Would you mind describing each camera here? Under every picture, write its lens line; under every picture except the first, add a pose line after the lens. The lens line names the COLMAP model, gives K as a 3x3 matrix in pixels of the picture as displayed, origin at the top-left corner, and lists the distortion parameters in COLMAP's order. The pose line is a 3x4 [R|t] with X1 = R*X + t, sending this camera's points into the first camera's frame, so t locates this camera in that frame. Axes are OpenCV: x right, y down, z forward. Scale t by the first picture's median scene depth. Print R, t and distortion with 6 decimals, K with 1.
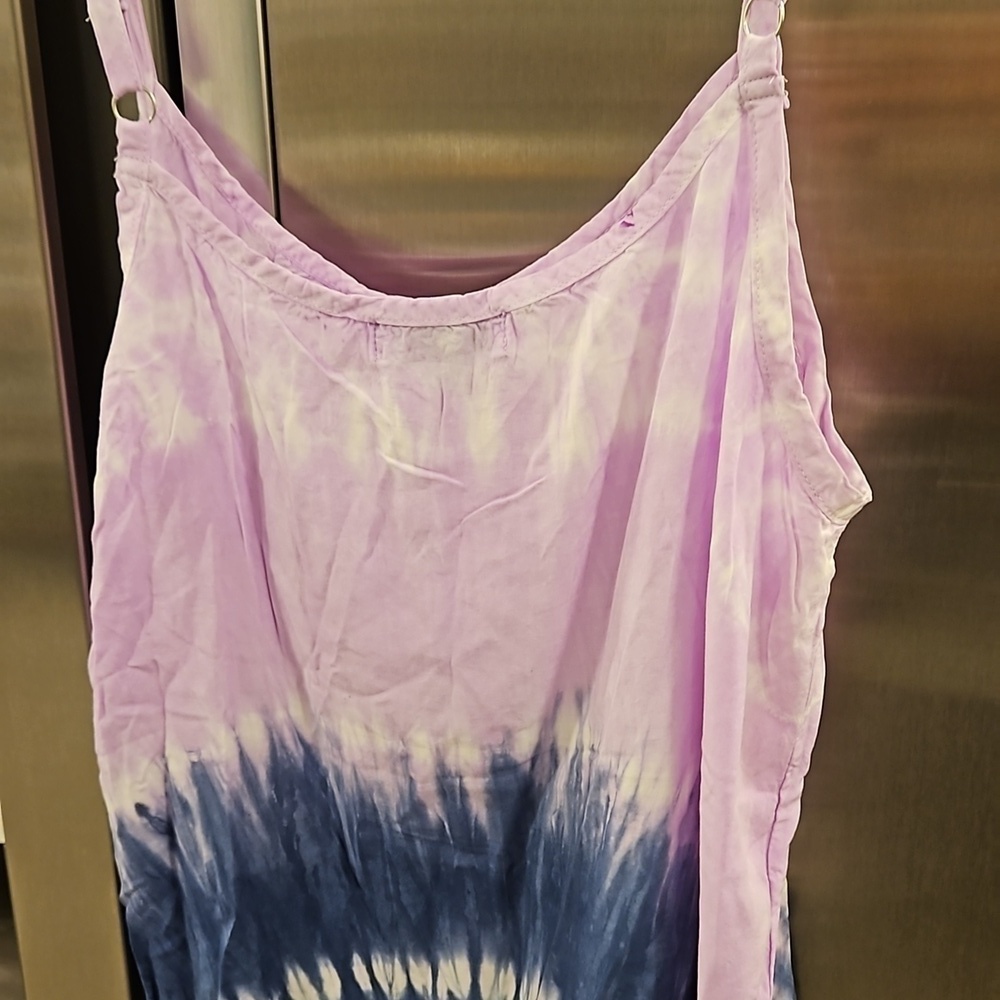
lens RADIAL K [[1519.1, 0, 500.0], [0, 1519.1, 500.0], [0, 0, 1]] dist [0.042981, 0.005662]
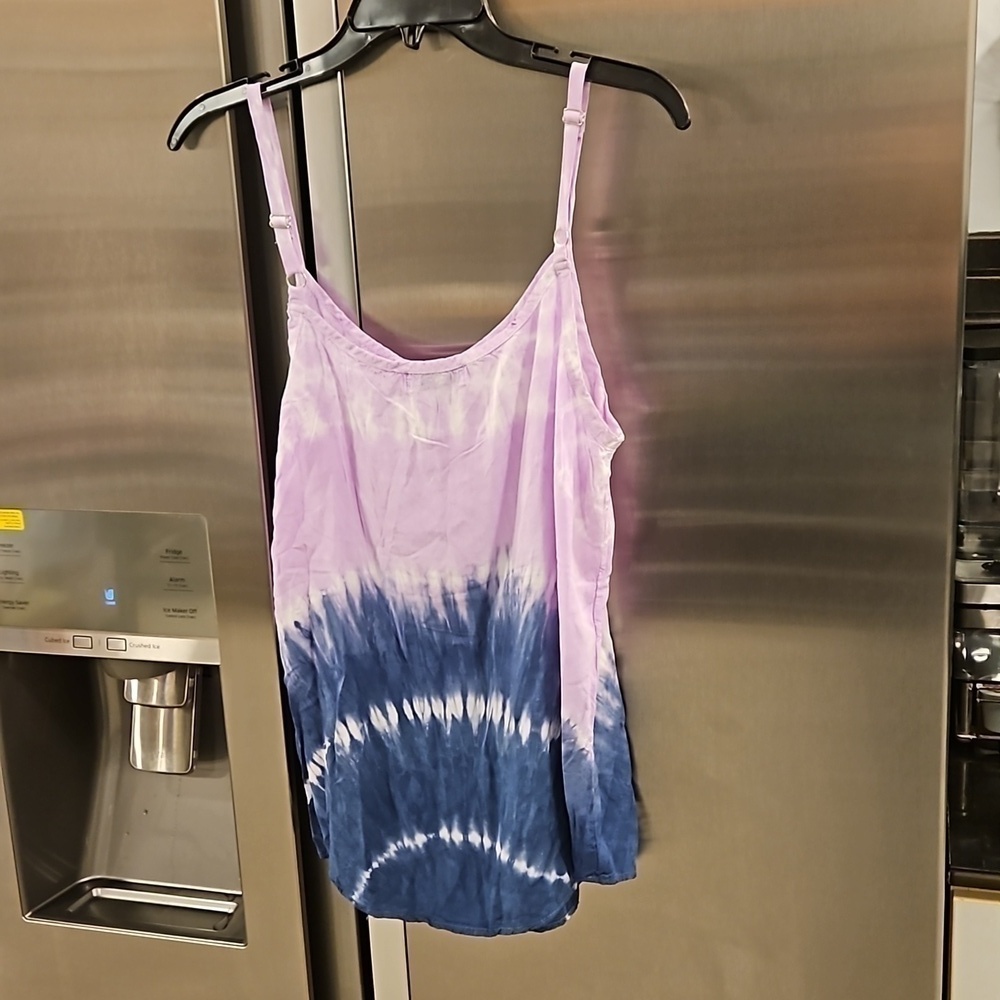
lens RADIAL K [[1583.4, 0, 533.2], [0, 1583.4, 536.1], [0, 0, 1]] dist [0.045458, -0.020760]
pose [[0.999422, -0.026360, -0.021459, 0.138189], [0.024497, 0.996259, -0.082875, 0.300667], [0.023563, 0.082301, 0.996329, -1.213522]]
